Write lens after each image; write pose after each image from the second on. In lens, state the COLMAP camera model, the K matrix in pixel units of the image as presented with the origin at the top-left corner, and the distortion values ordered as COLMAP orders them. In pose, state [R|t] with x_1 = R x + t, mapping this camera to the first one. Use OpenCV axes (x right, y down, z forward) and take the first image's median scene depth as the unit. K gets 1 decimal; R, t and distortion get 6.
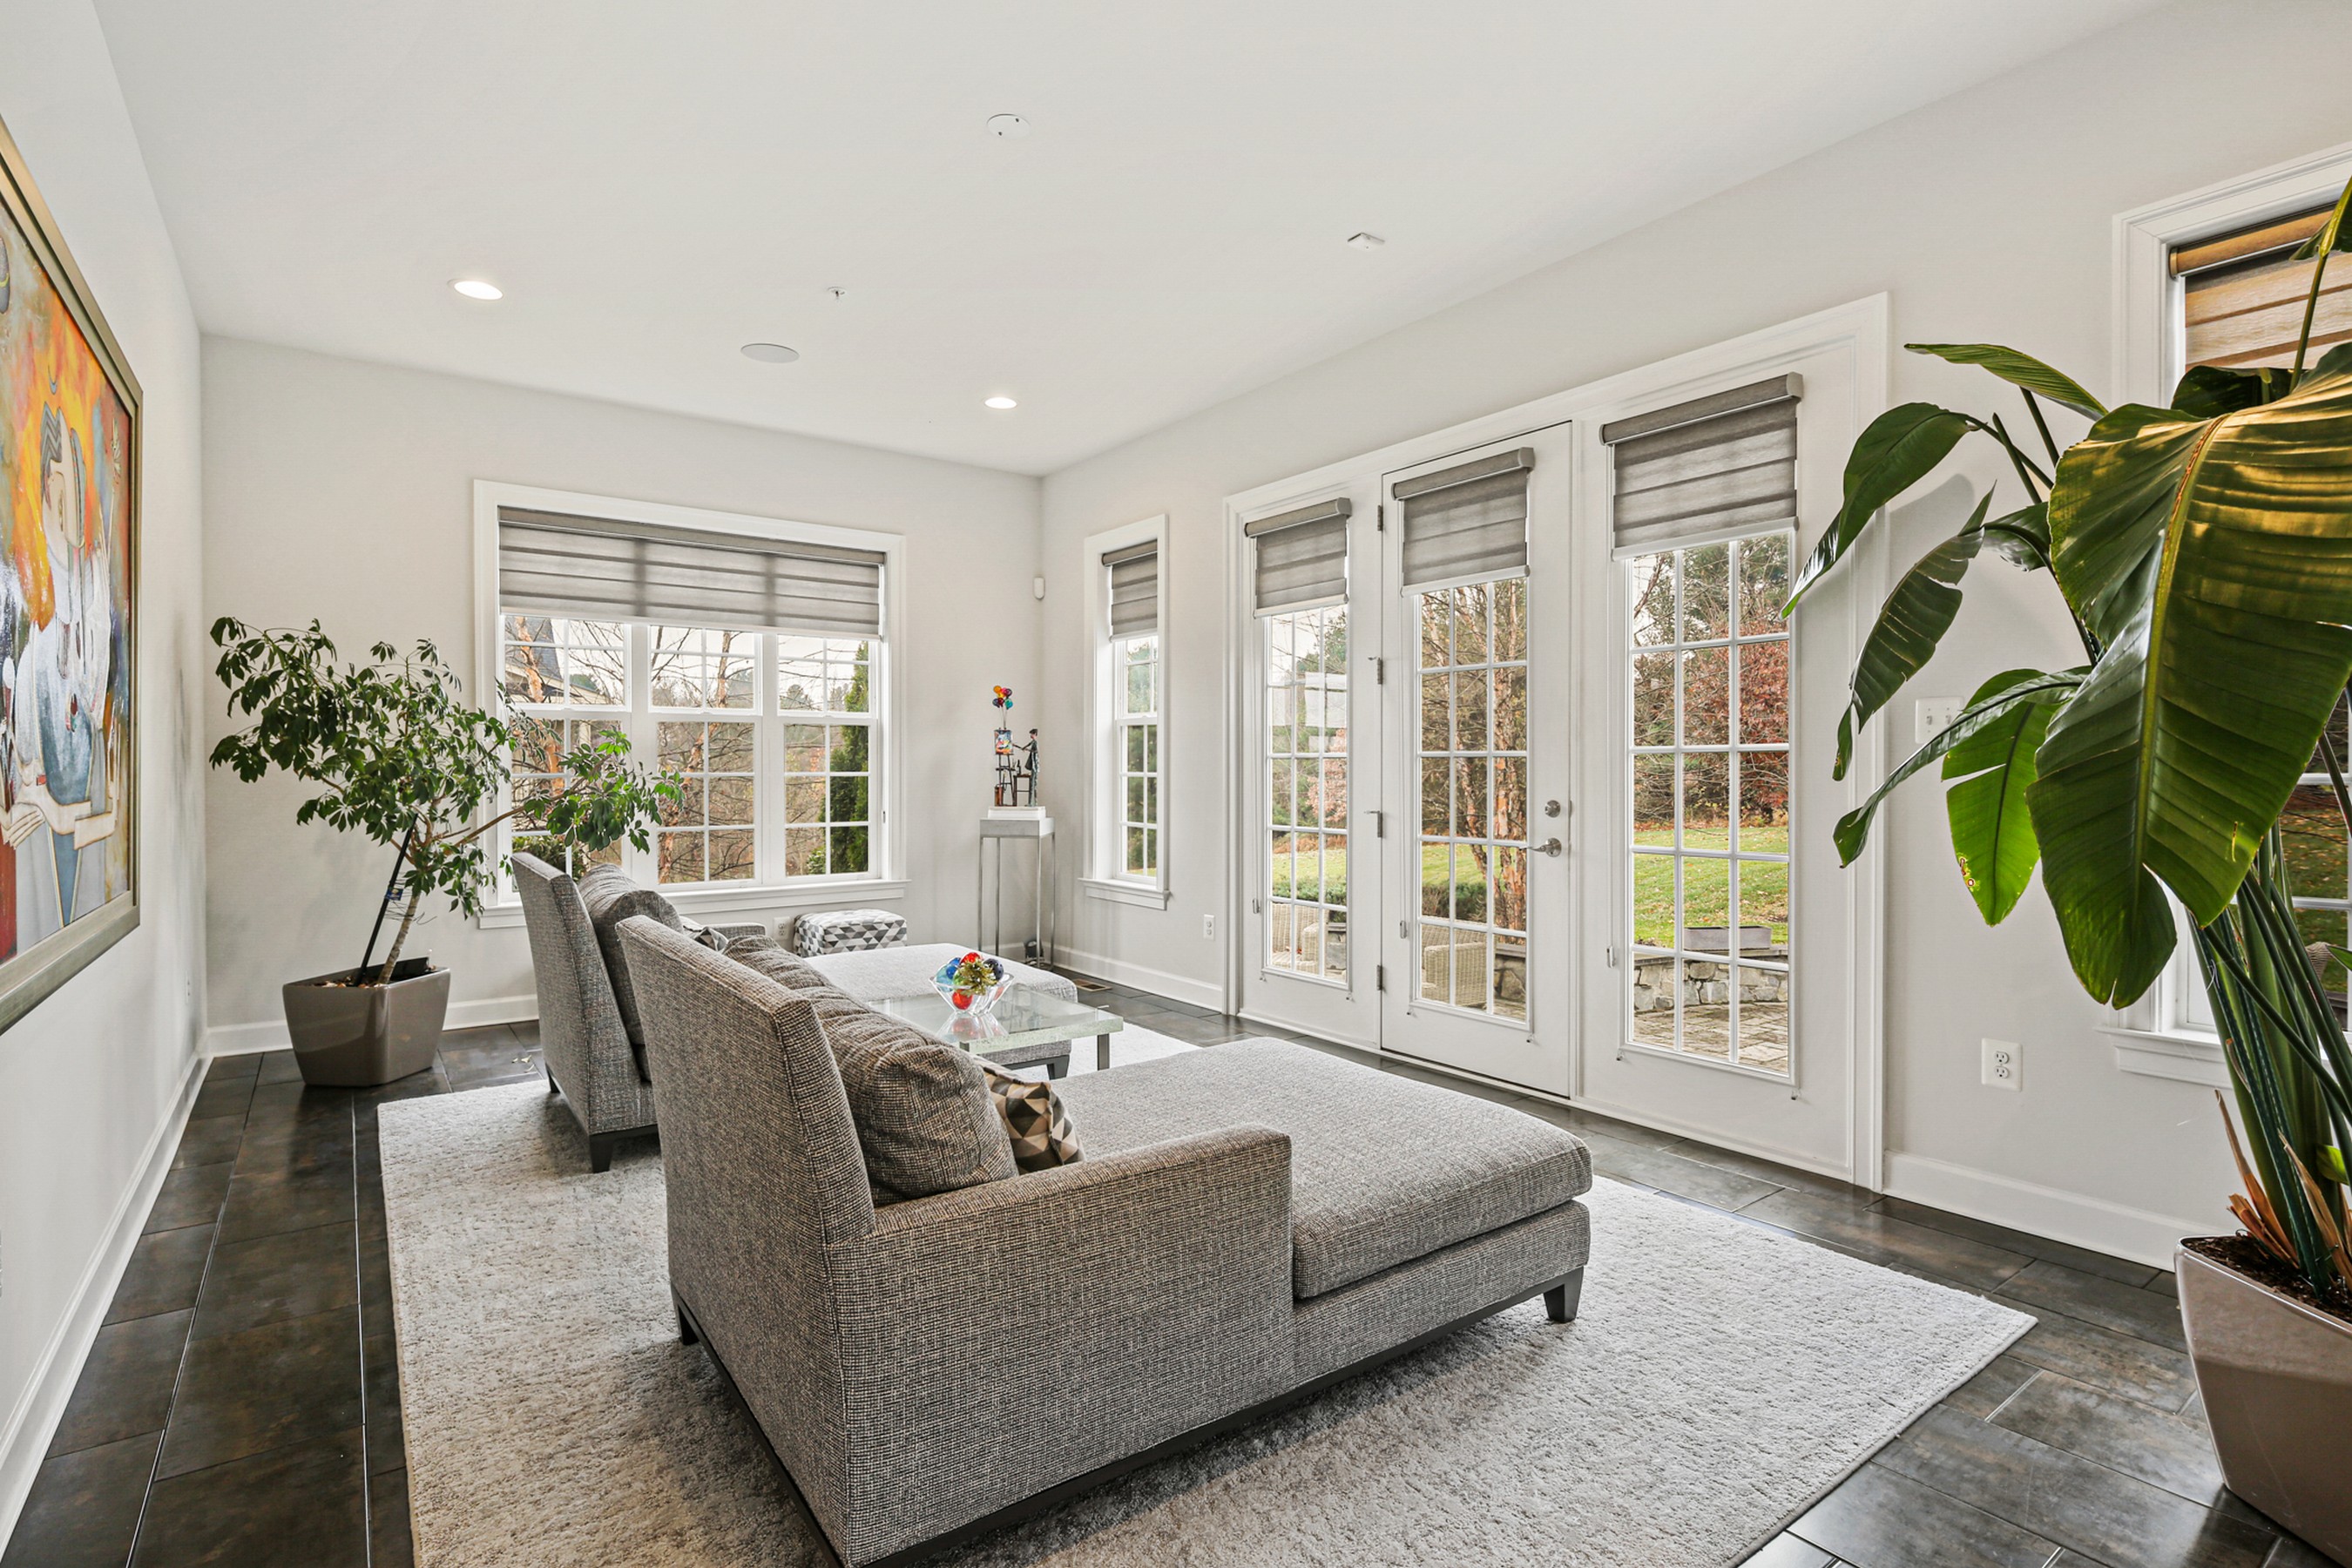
lens RADIAL K [[1144.1, 0, 1181.4], [0, 1144.1, 779.0], [0, 0, 1]] dist [-0.001587, -0.002537]
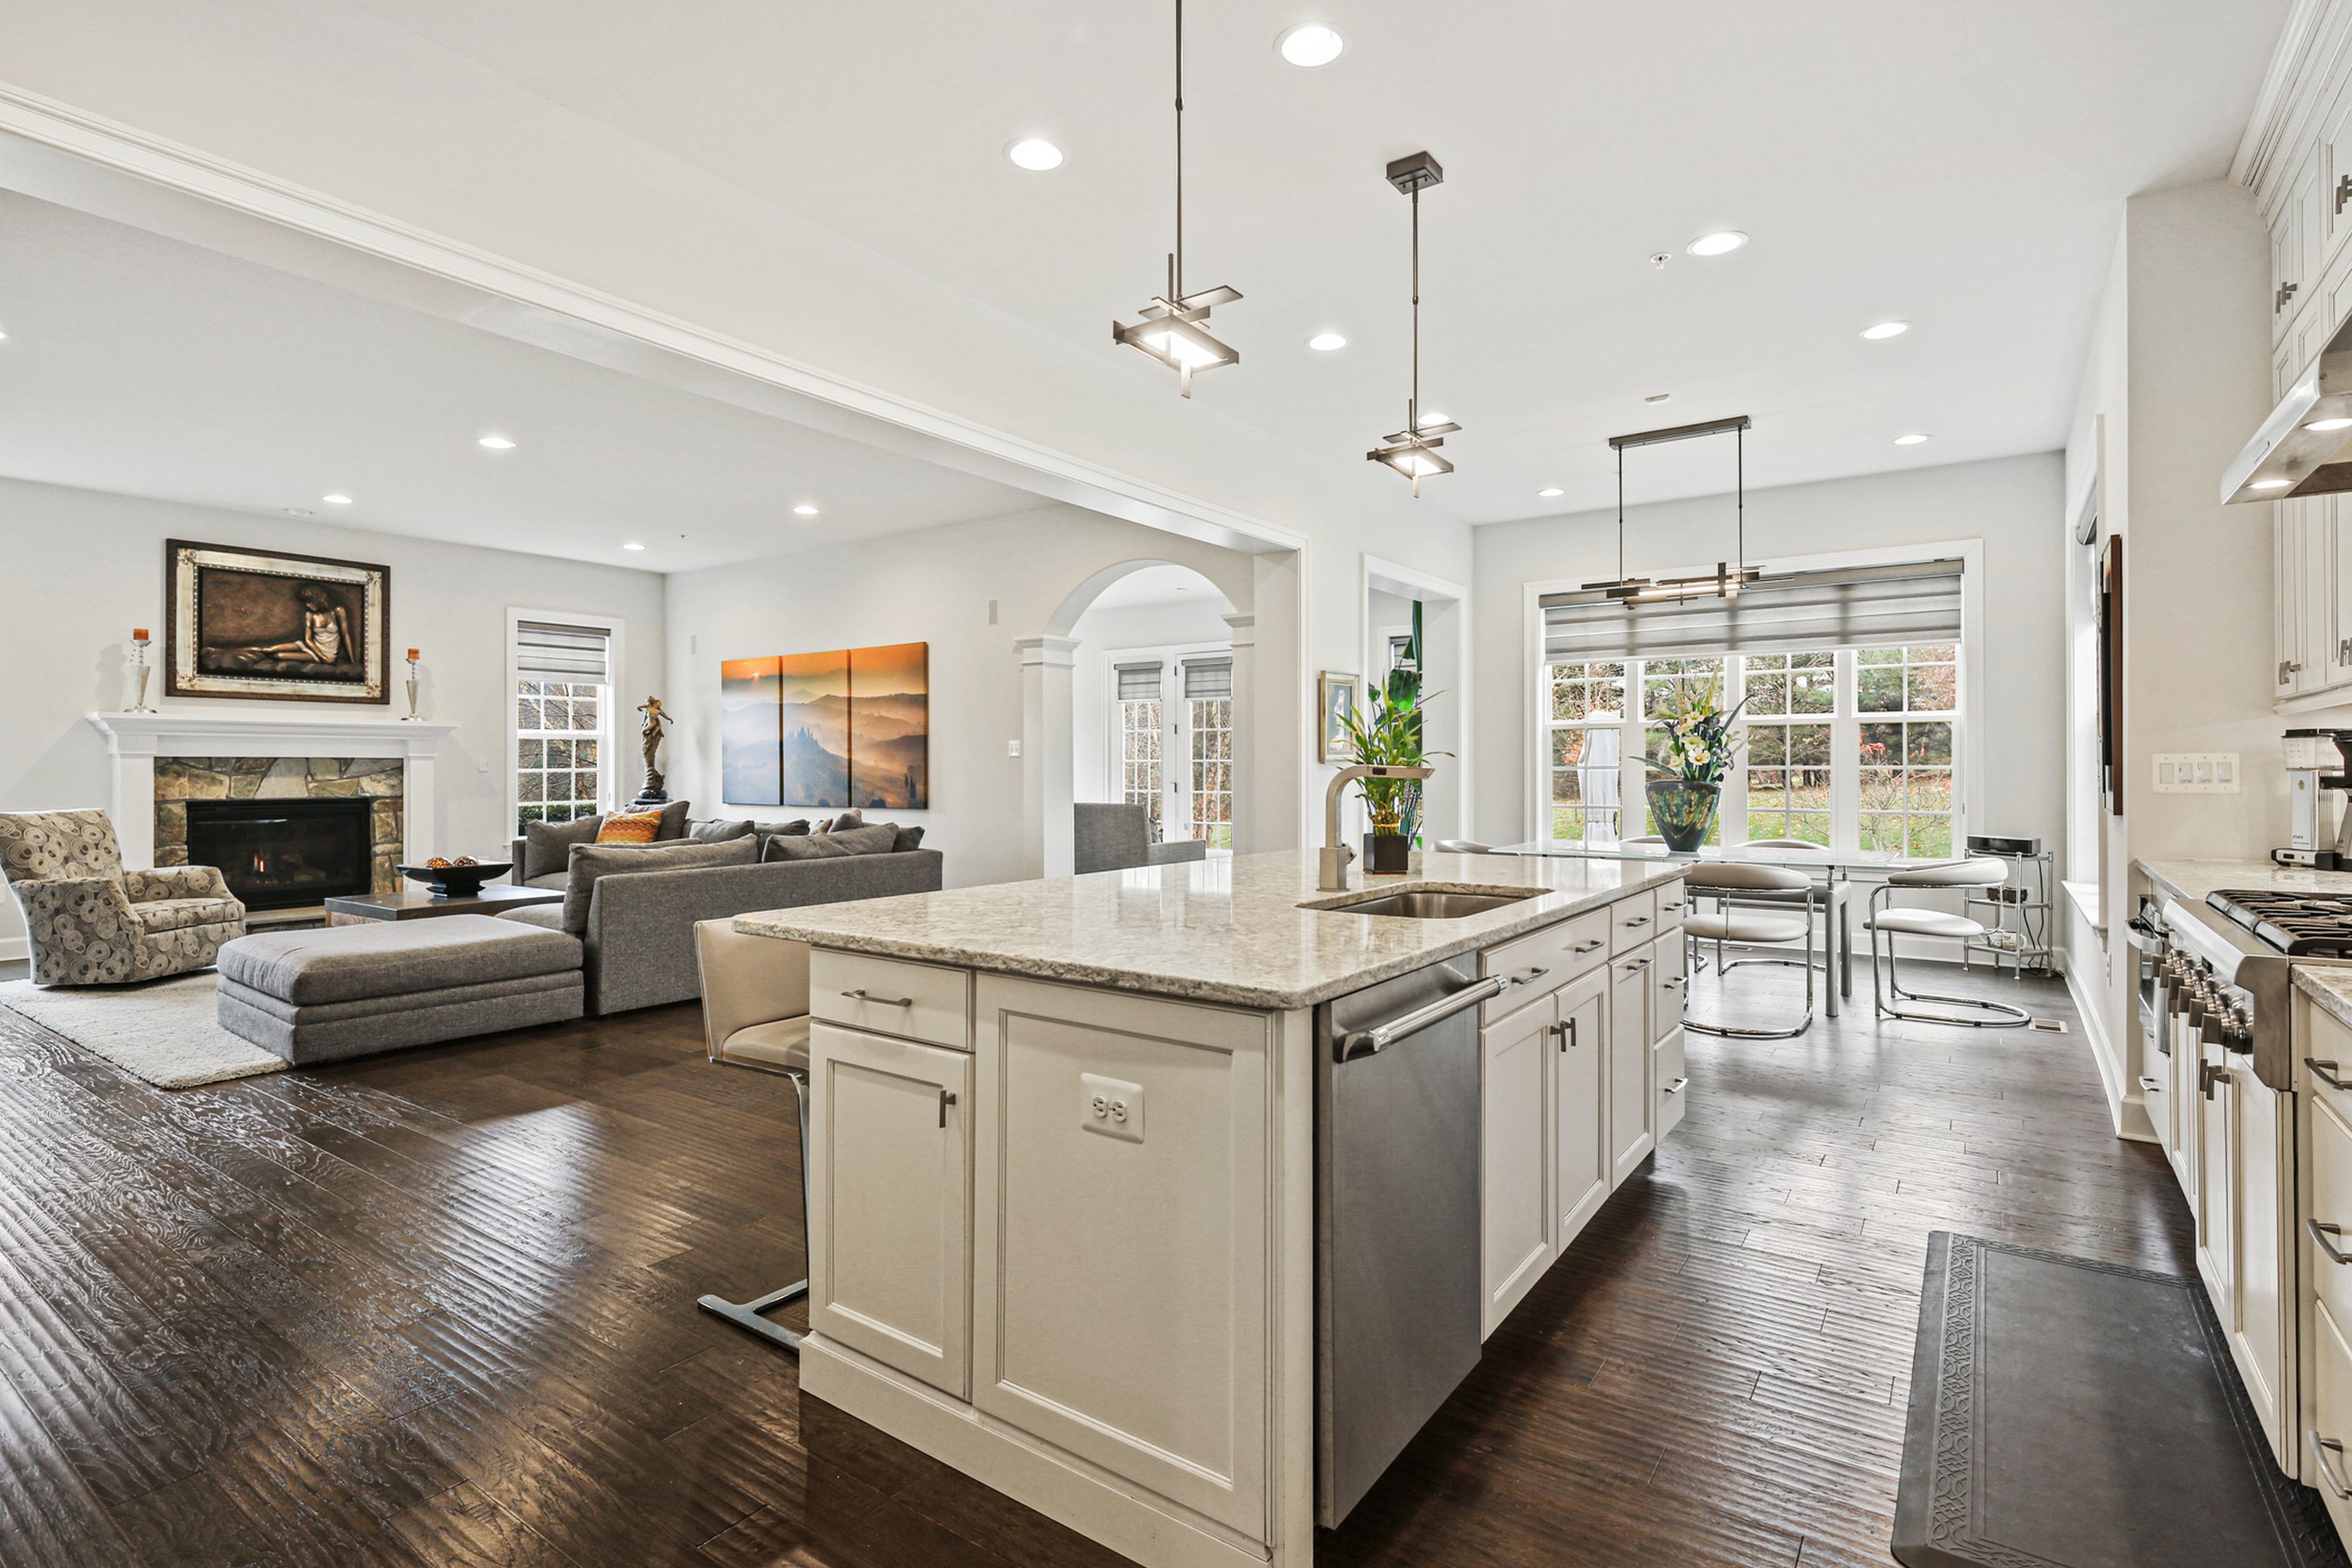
lens RADIAL K [[1144.1, 0, 1180.5], [0, 1144.1, 763.3], [0, 0, 1]] dist [-0.001587, -0.002537]
pose [[0.946053, 0.003722, 0.323989, -0.657876], [0.000235, 0.999926, -0.012172, 0.015798], [-0.324011, 0.011592, 0.945982, -1.471136]]
